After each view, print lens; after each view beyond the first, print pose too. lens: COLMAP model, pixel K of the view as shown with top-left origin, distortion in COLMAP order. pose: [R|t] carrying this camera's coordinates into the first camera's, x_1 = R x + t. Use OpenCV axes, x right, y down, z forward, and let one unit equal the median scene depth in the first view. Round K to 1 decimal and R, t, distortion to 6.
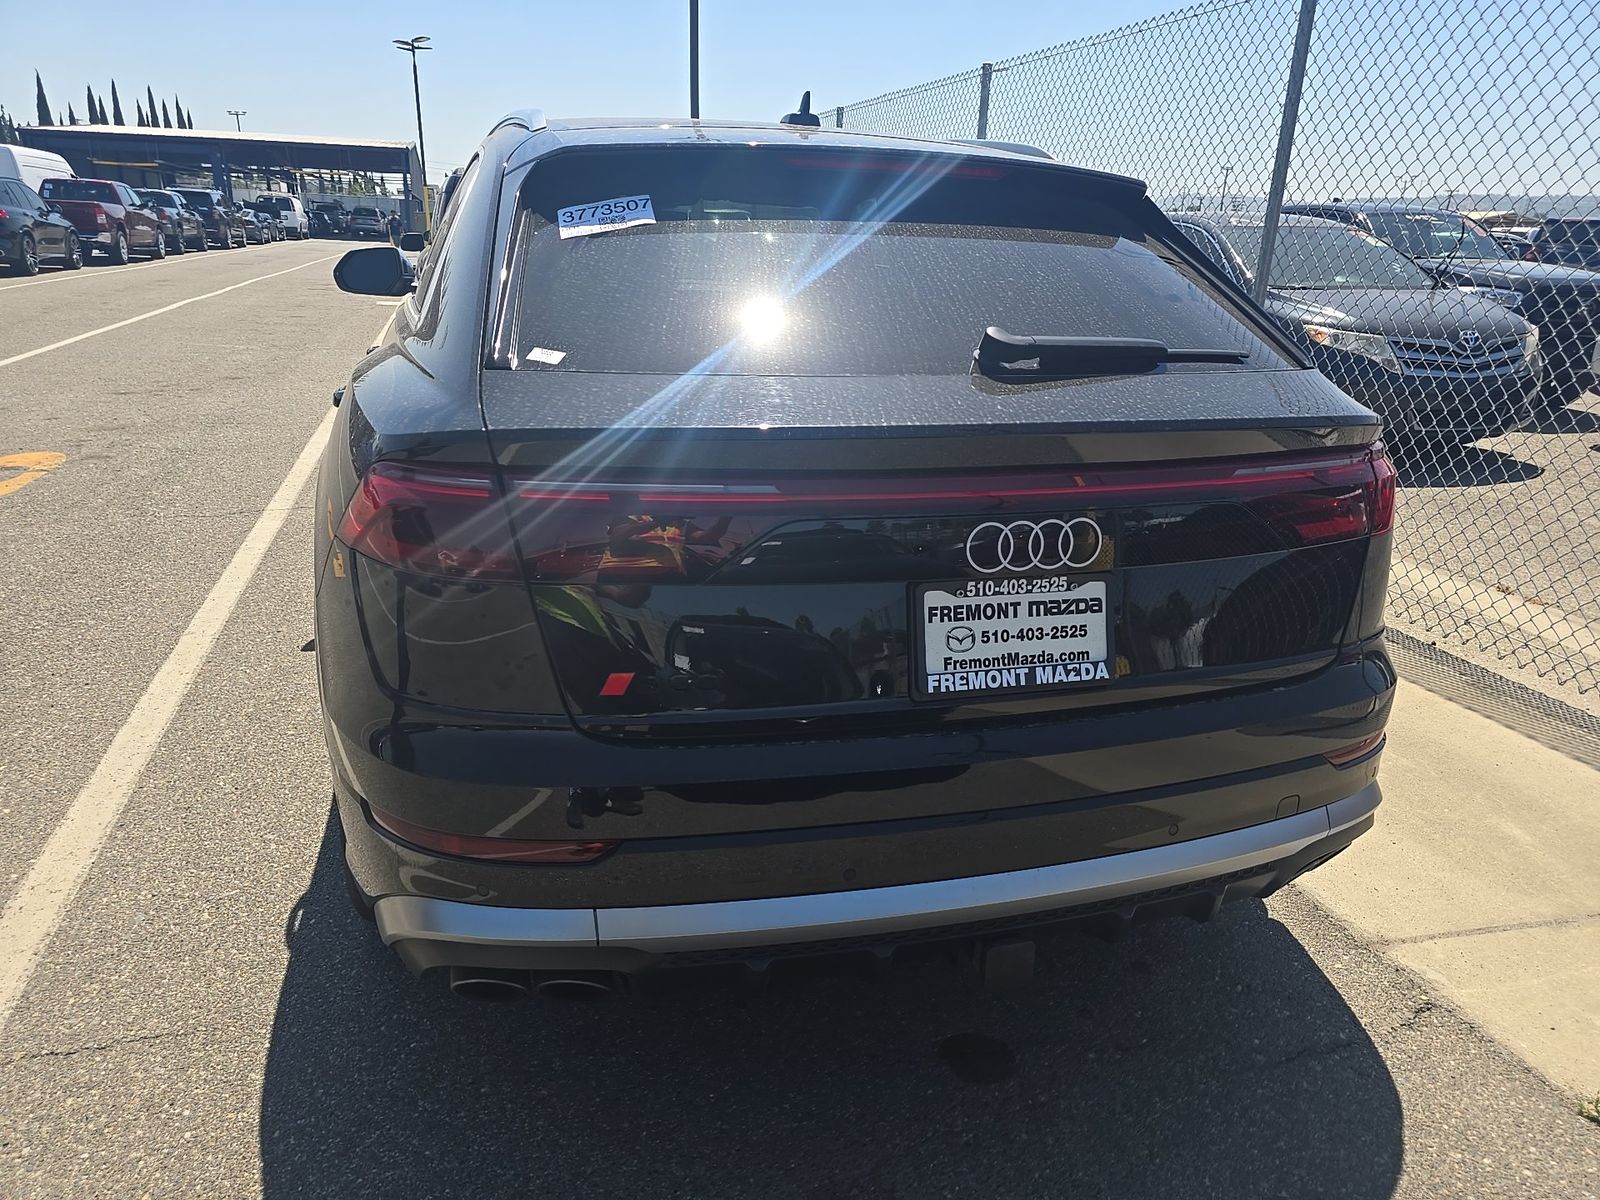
lens RADIAL K [[1120.5, 0, 831.4], [0, 1120.5, 615.5], [0, 0, 1]] dist [0.030920, -0.031054]
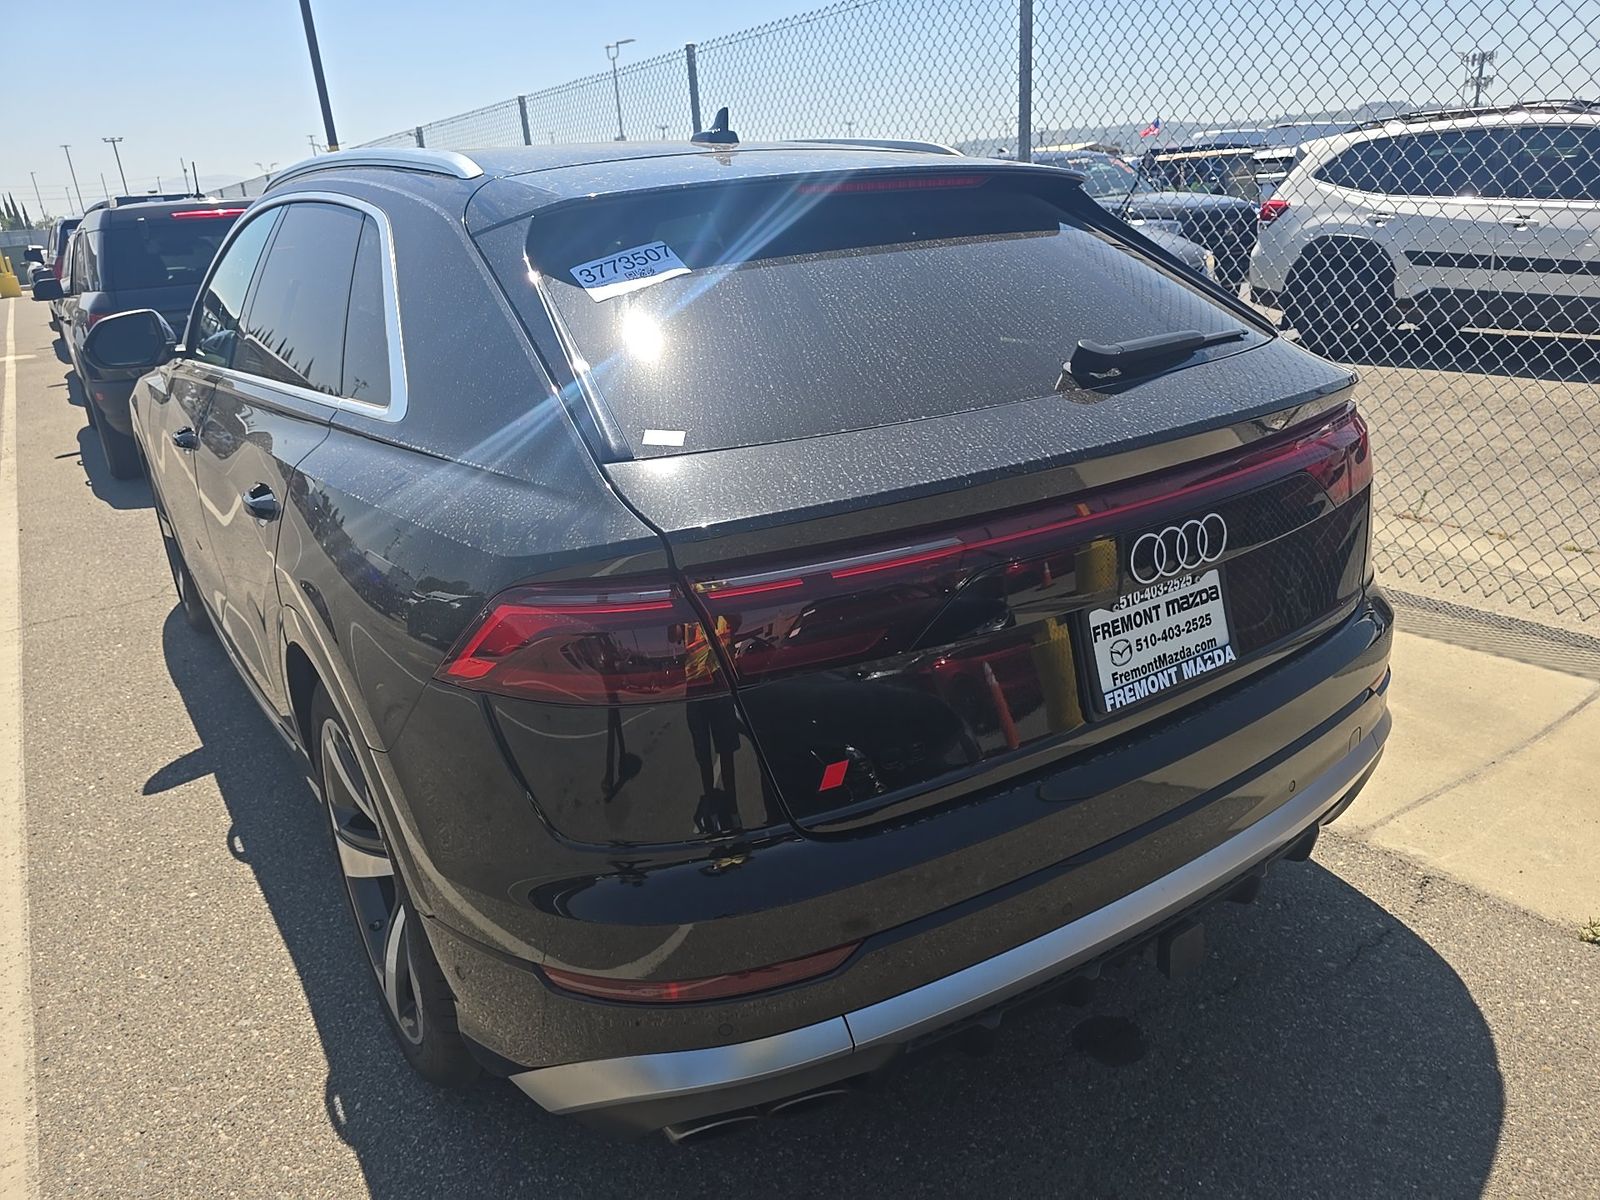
lens RADIAL K [[1120.5, 0, 799.1], [0, 1120.5, 609.6], [0, 0, 1]] dist [0.030920, -0.031054]
pose [[0.948392, -0.190579, 0.253441, -0.397208], [0.185357, 0.981661, 0.044559, -0.112240], [-0.257285, 0.004718, 0.966324, 0.096152]]
